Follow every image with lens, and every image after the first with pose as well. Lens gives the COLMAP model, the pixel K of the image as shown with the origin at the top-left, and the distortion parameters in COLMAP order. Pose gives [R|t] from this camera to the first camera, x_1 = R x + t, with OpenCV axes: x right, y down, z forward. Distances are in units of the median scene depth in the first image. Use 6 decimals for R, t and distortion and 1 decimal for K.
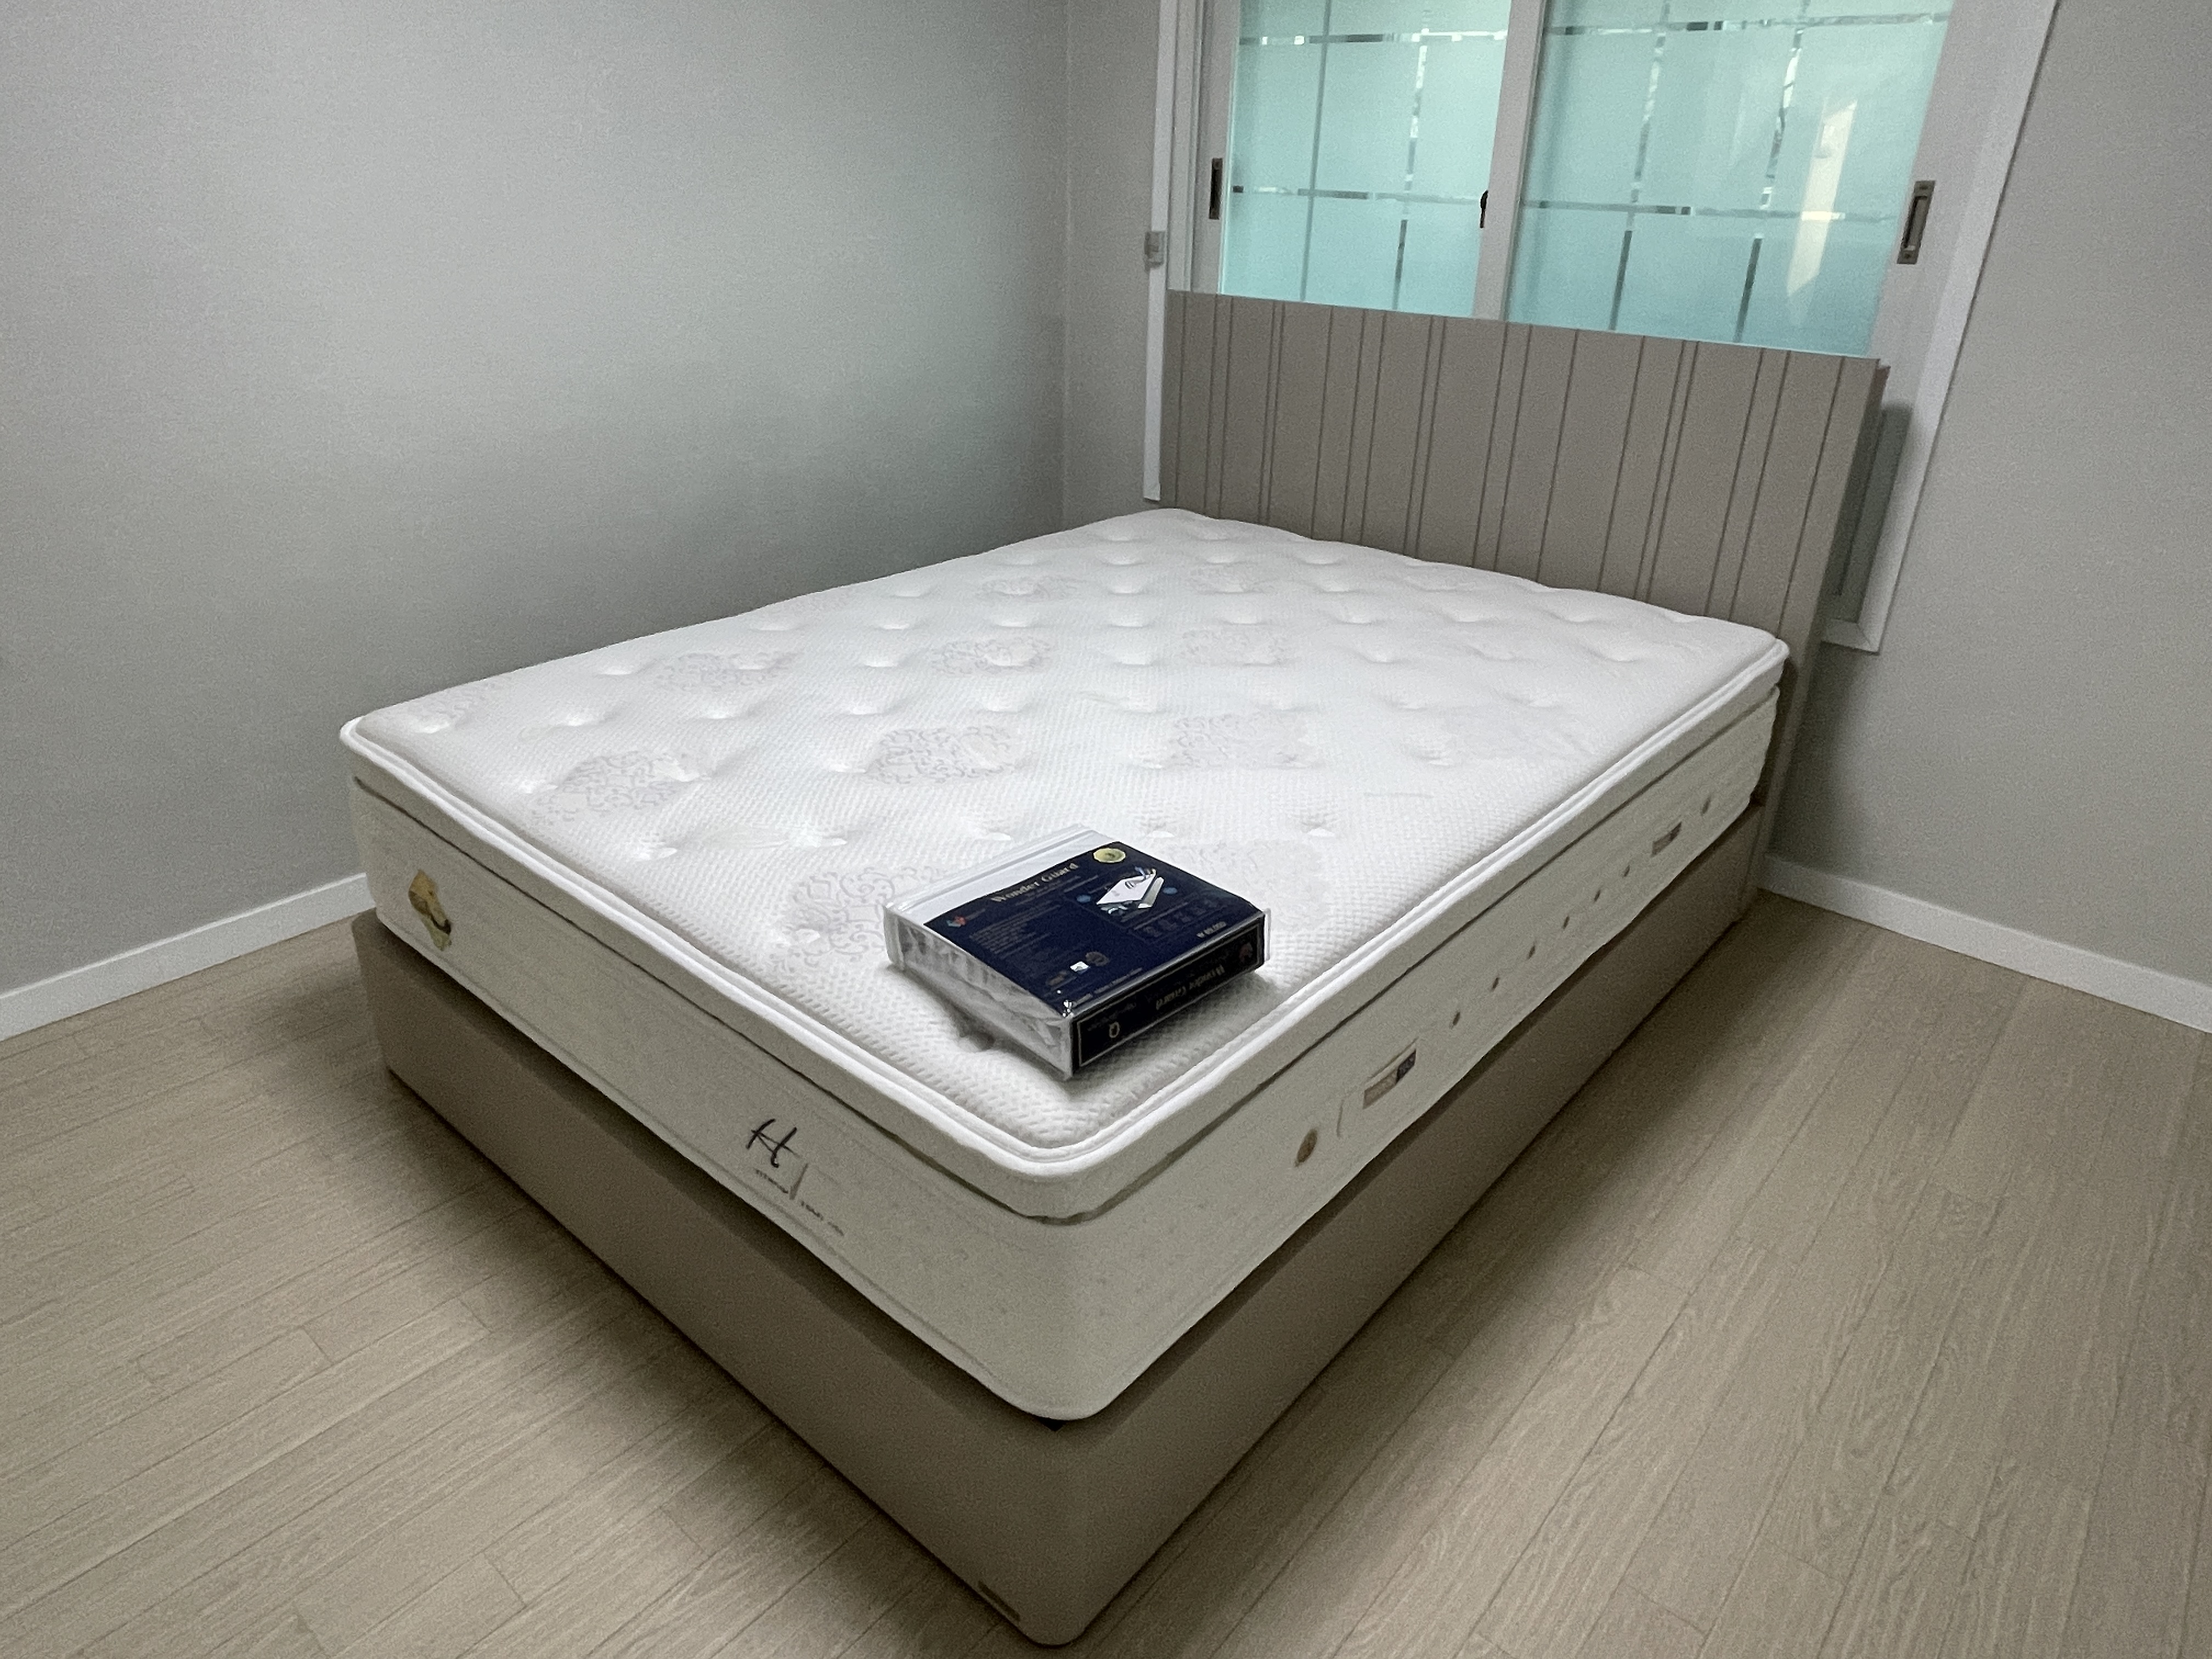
lens RADIAL K [[1372.8, 0, 1117.5], [0, 1372.8, 834.4], [0, 0, 1]] dist [-0.008342, -0.002154]
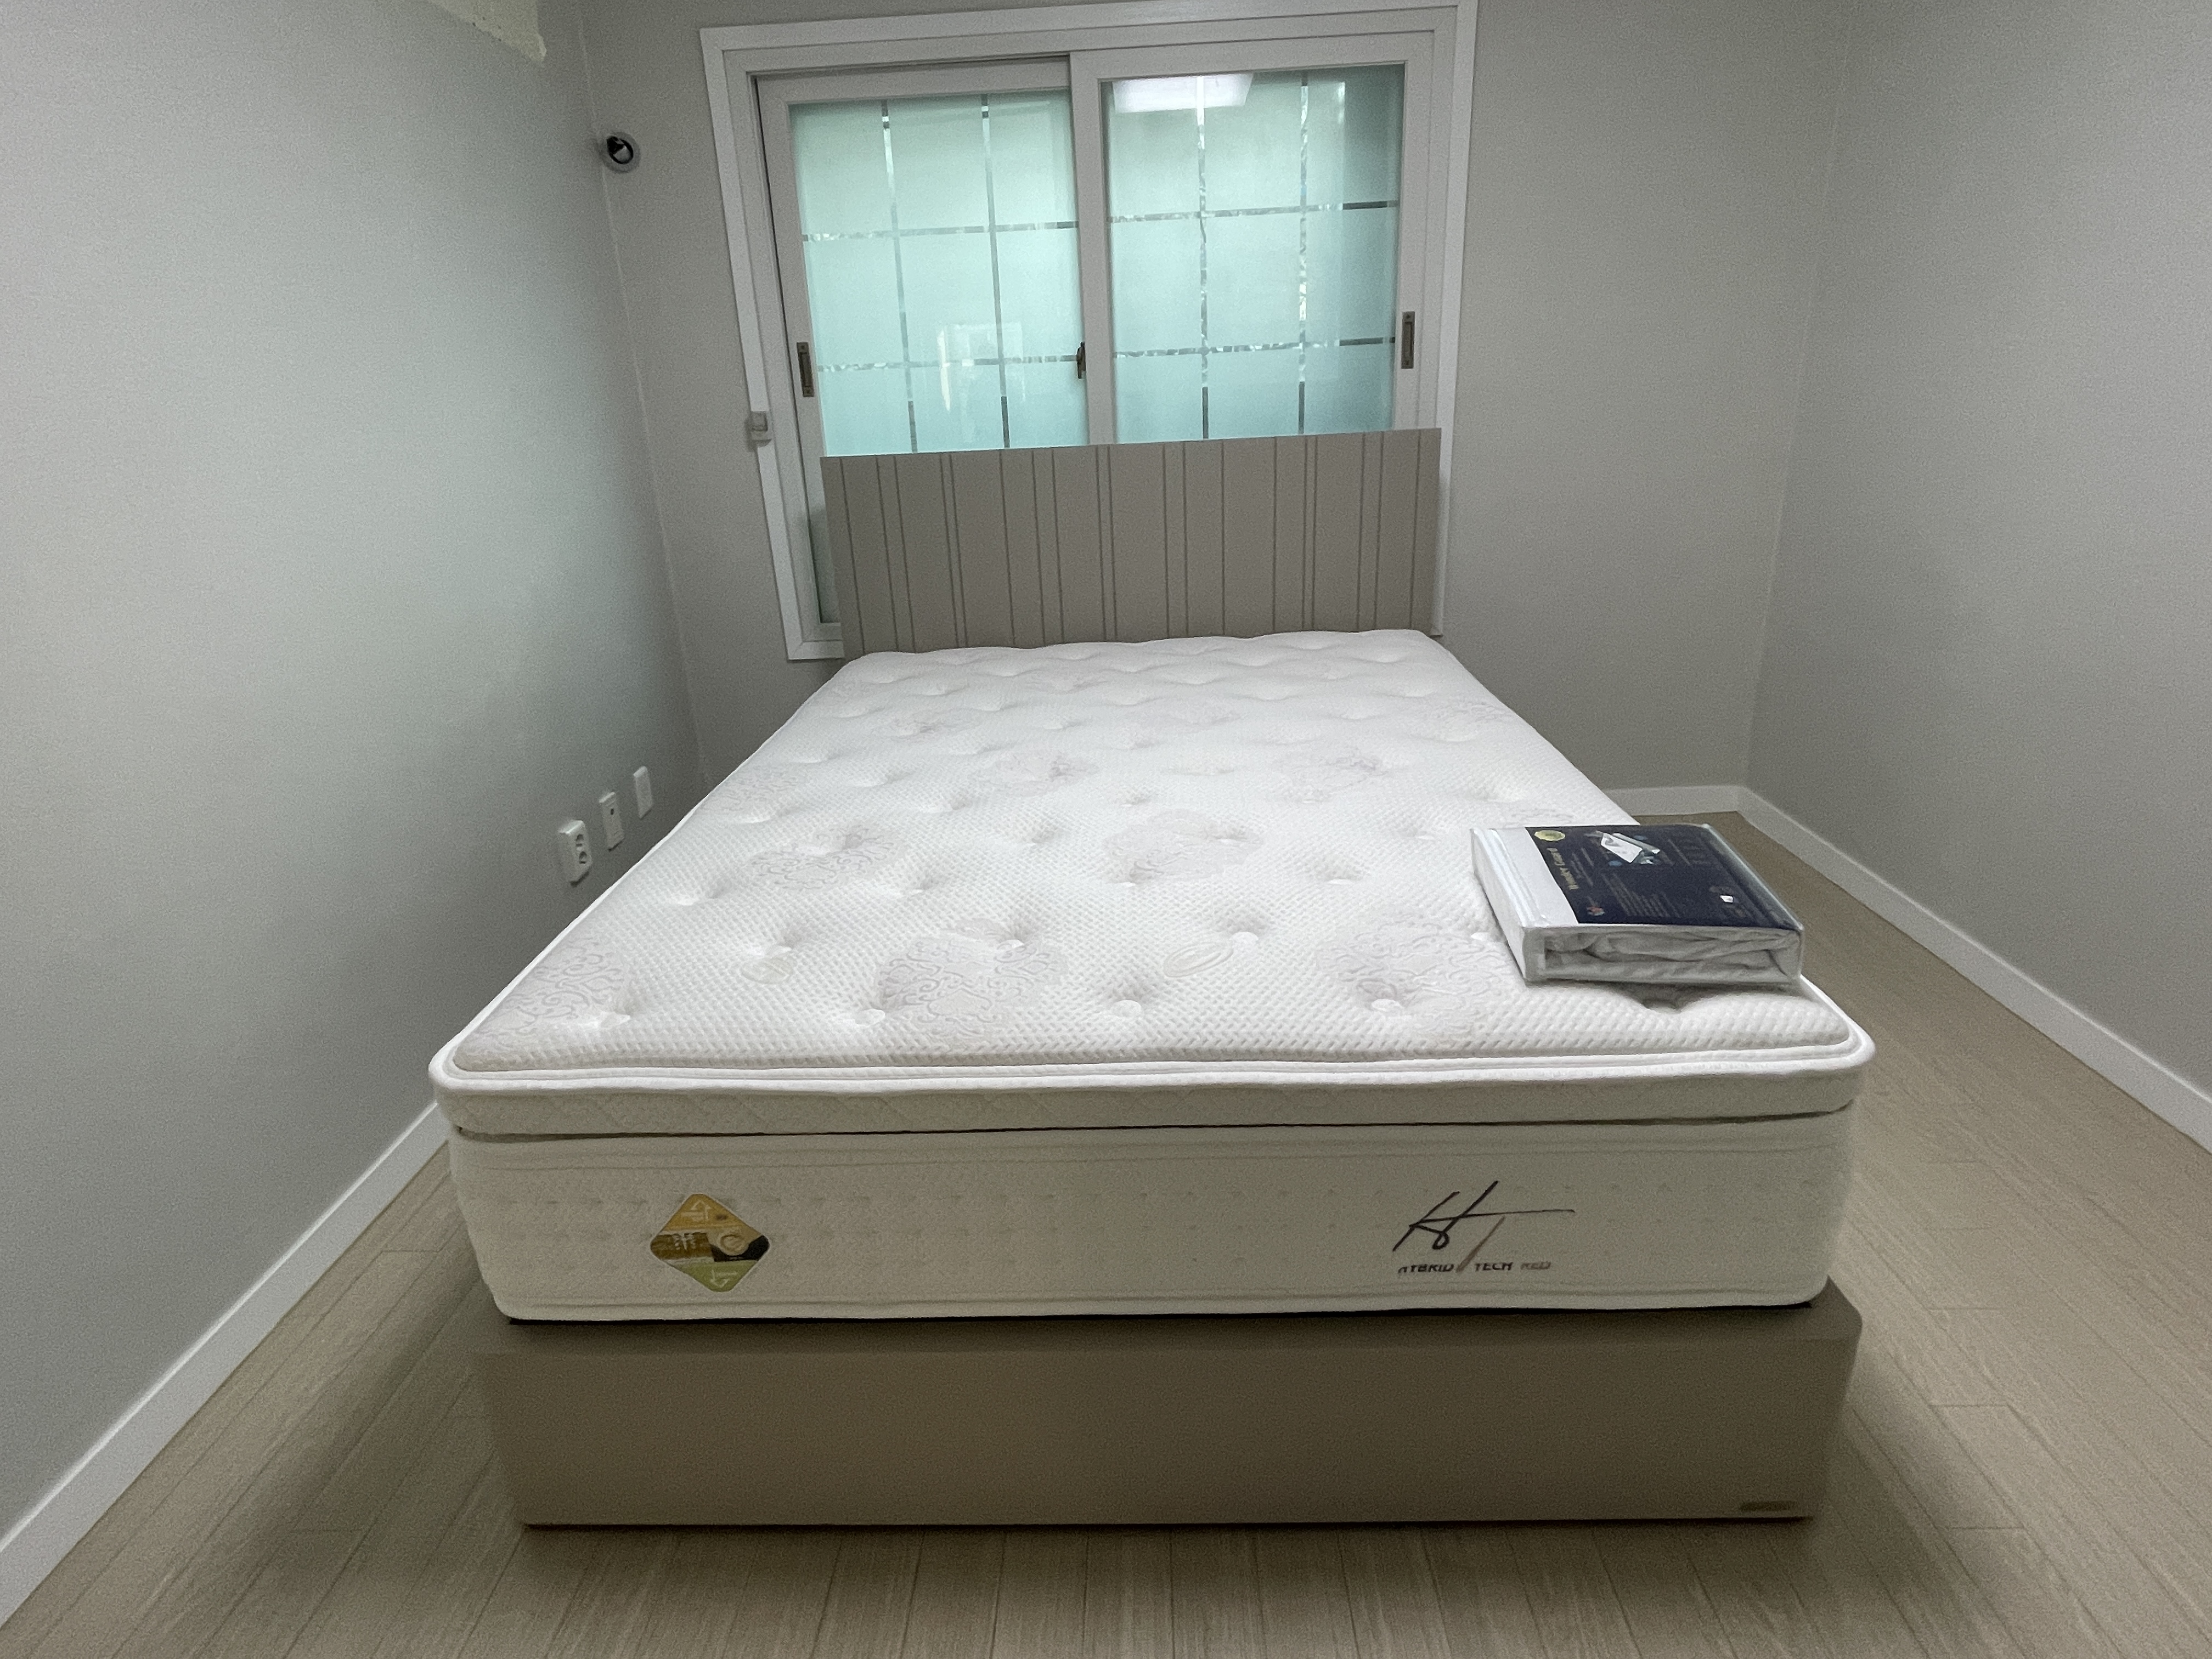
lens RADIAL K [[1181.8, 0, 1098.6], [0, 1181.8, 822.2], [0, 0, 1]] dist [-0.026526, -0.000706]
pose [[0.788256, -0.283137, 0.546338, -0.395073], [0.340363, 0.940287, -0.003776, -0.056420], [-0.512645, 0.188930, 0.837556, 0.187907]]
